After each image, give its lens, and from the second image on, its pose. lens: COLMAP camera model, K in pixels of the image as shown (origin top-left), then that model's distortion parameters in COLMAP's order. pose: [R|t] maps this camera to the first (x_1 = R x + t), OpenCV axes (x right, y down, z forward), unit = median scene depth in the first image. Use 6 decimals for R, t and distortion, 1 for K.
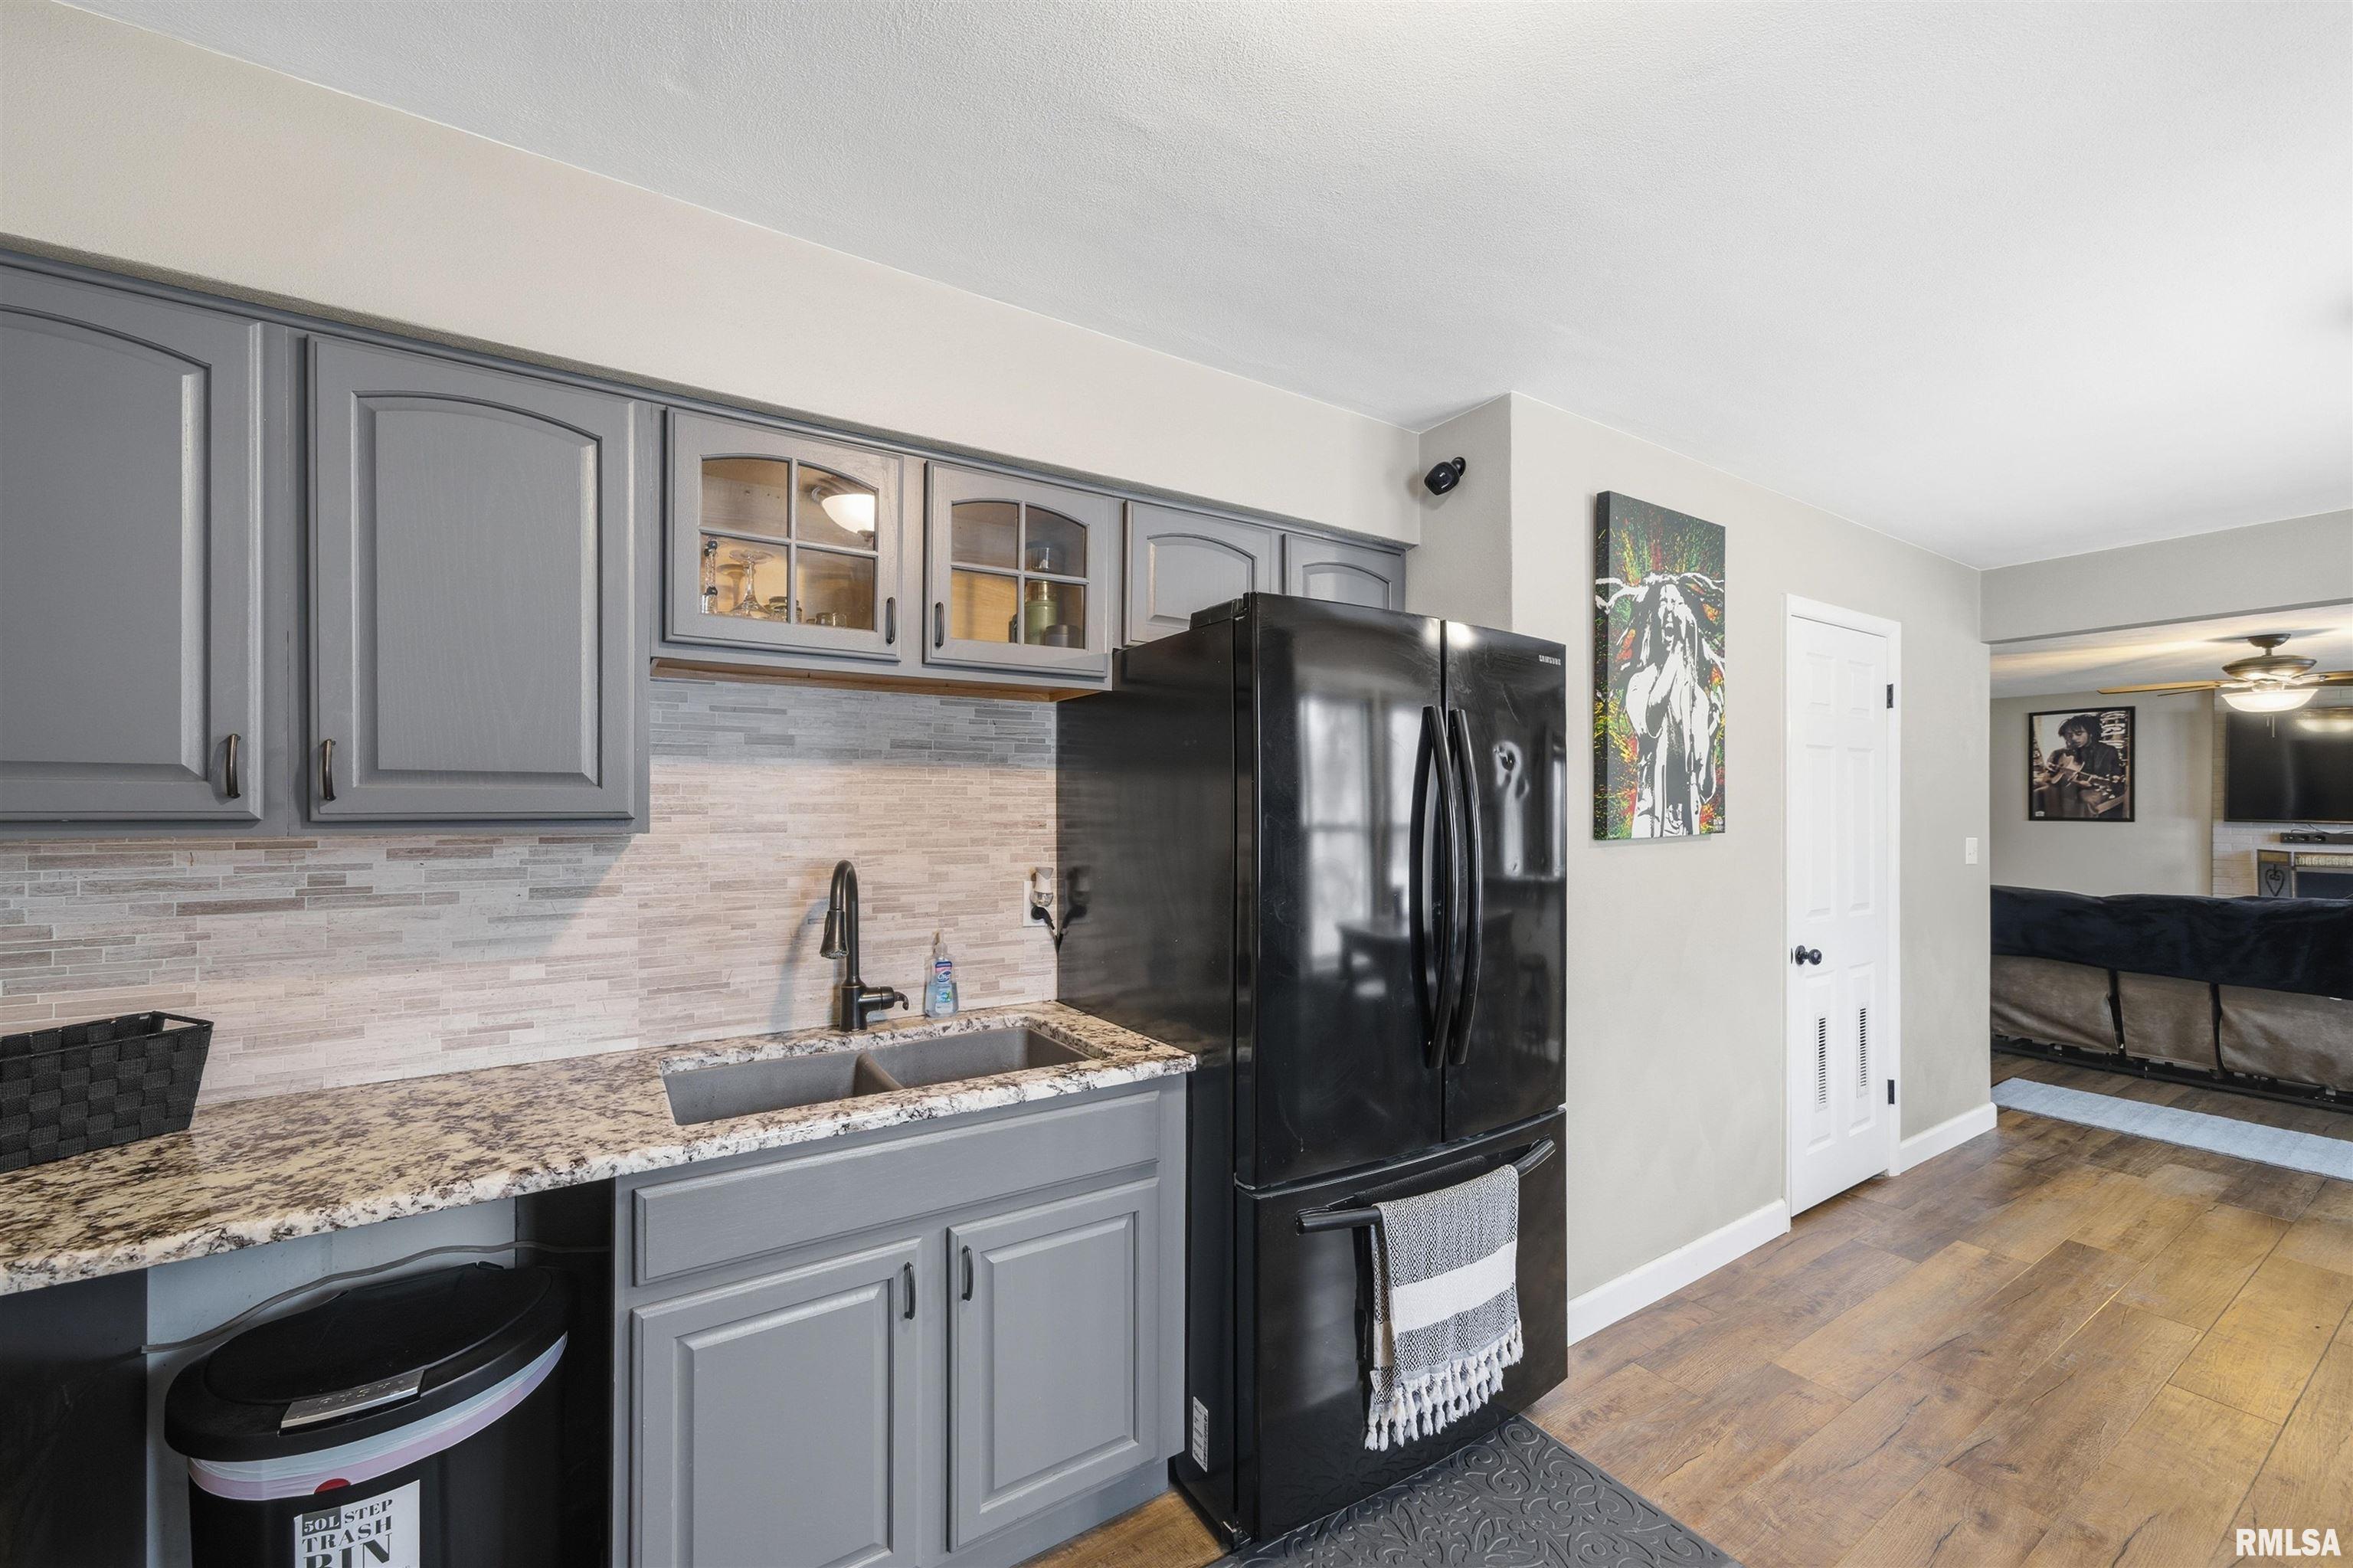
lens RADIAL K [[917.4, 0, 1176.3], [0, 917.4, 799.3], [0, 0, 1]] dist [-0.006607, 0.005417]
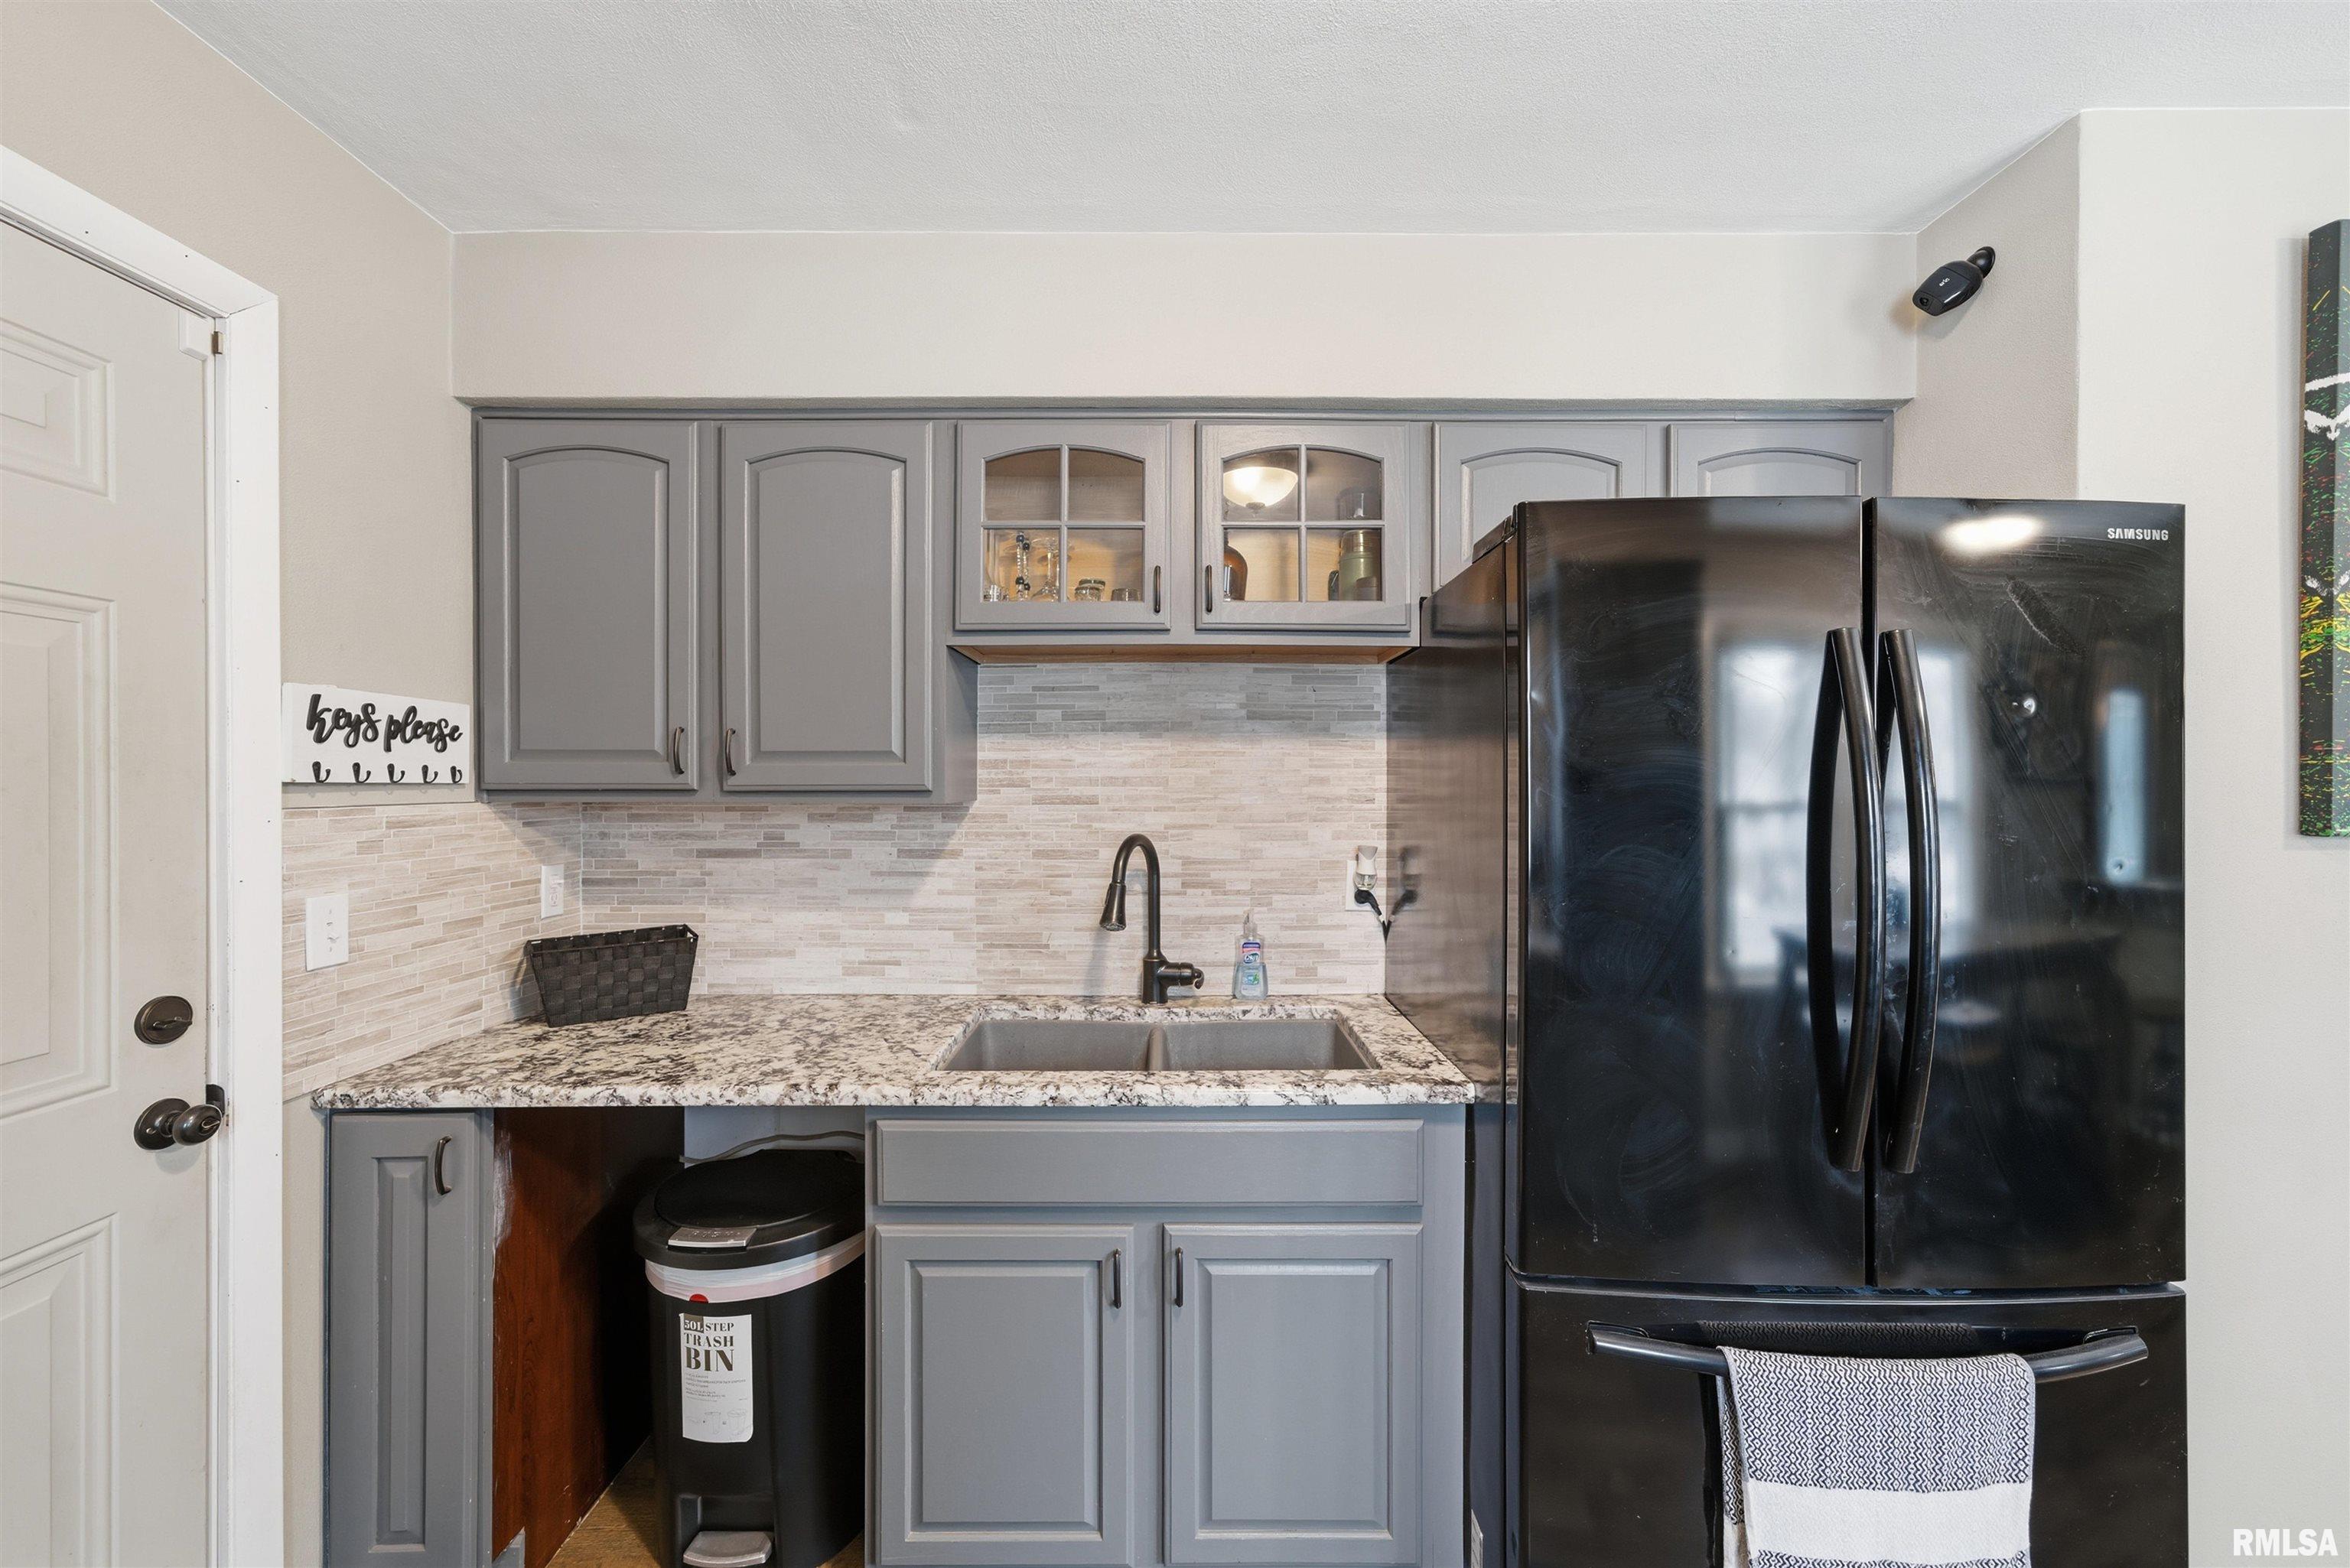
lens RADIAL K [[916.1, 0, 1176.3], [0, 916.1, 774.9], [0, 0, 1]] dist [-0.006607, 0.005417]
pose [[0.841905, -0.003893, -0.539611, 0.275944], [0.004731, 0.999989, 0.000166, 0.003037], [0.539604, -0.002692, 0.841914, 0.212136]]
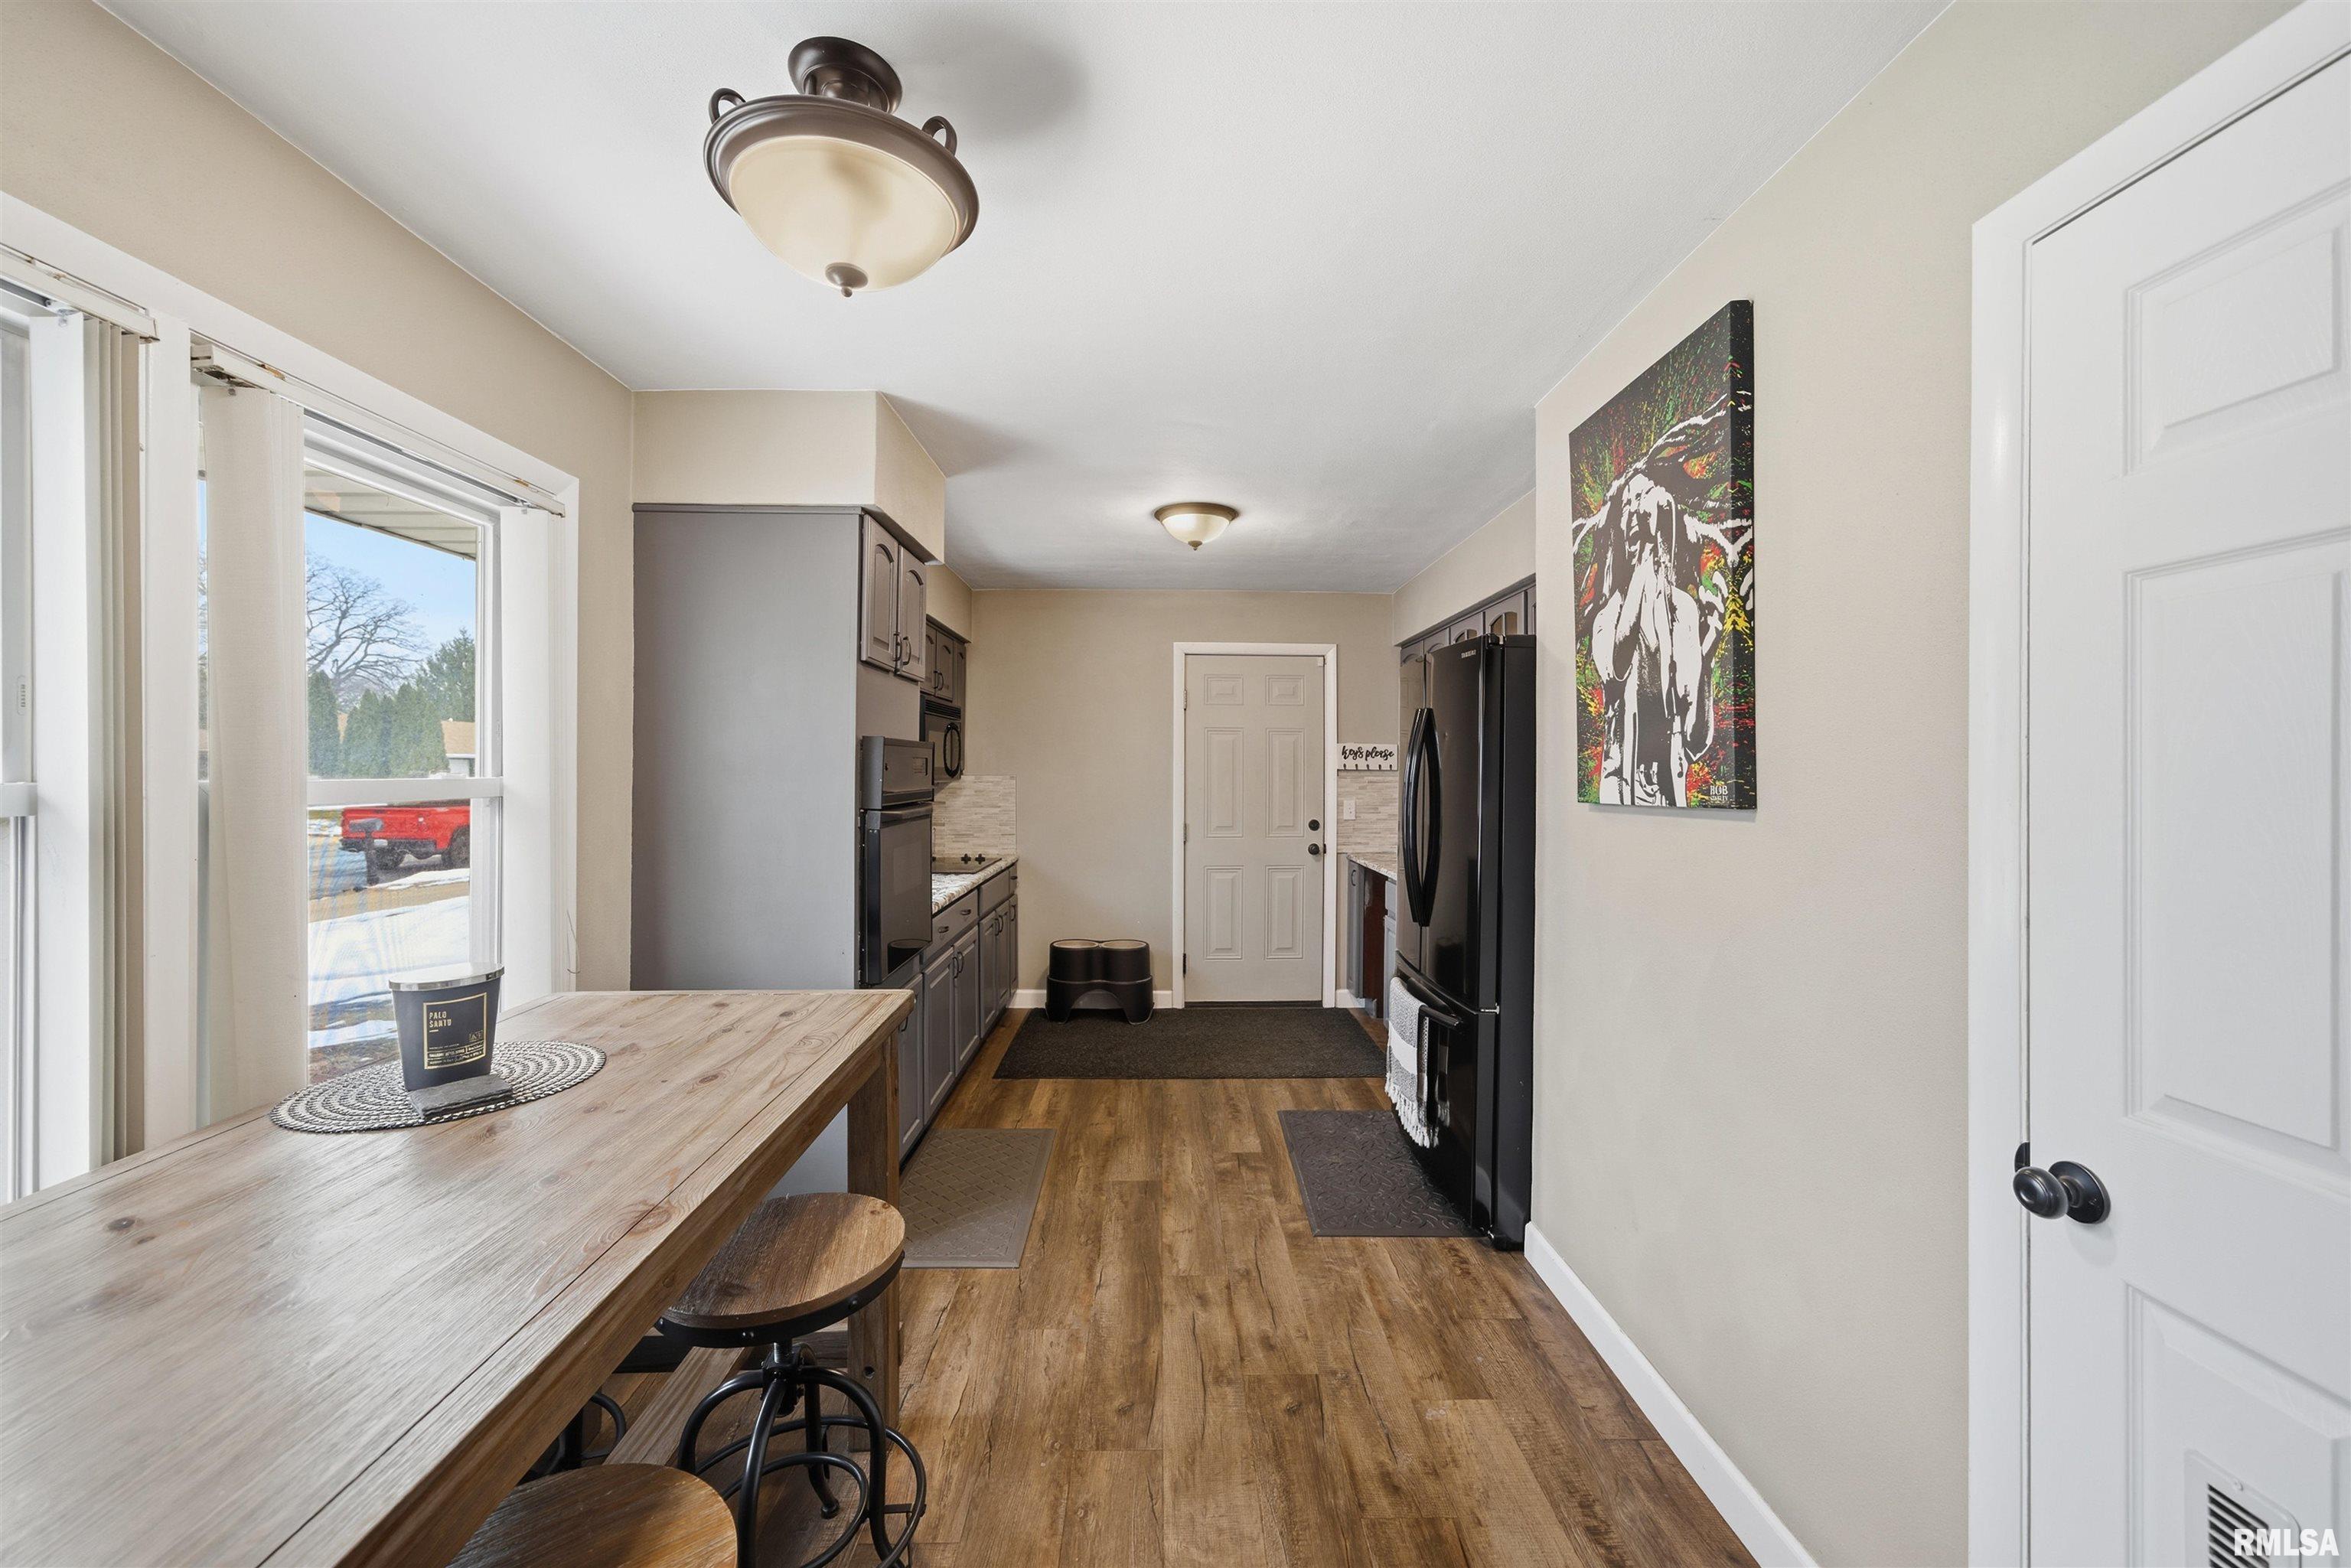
lens RADIAL K [[916.5, 0, 1164.2], [0, 916.5, 772.6], [0, 0, 1]] dist [-0.006607, 0.005417]
pose [[-0.534714, -0.005224, -0.845017, 0.451083], [-0.003195, 0.999986, -0.004160, 0.005725], [0.845027, 0.000475, -0.534723, 0.347625]]
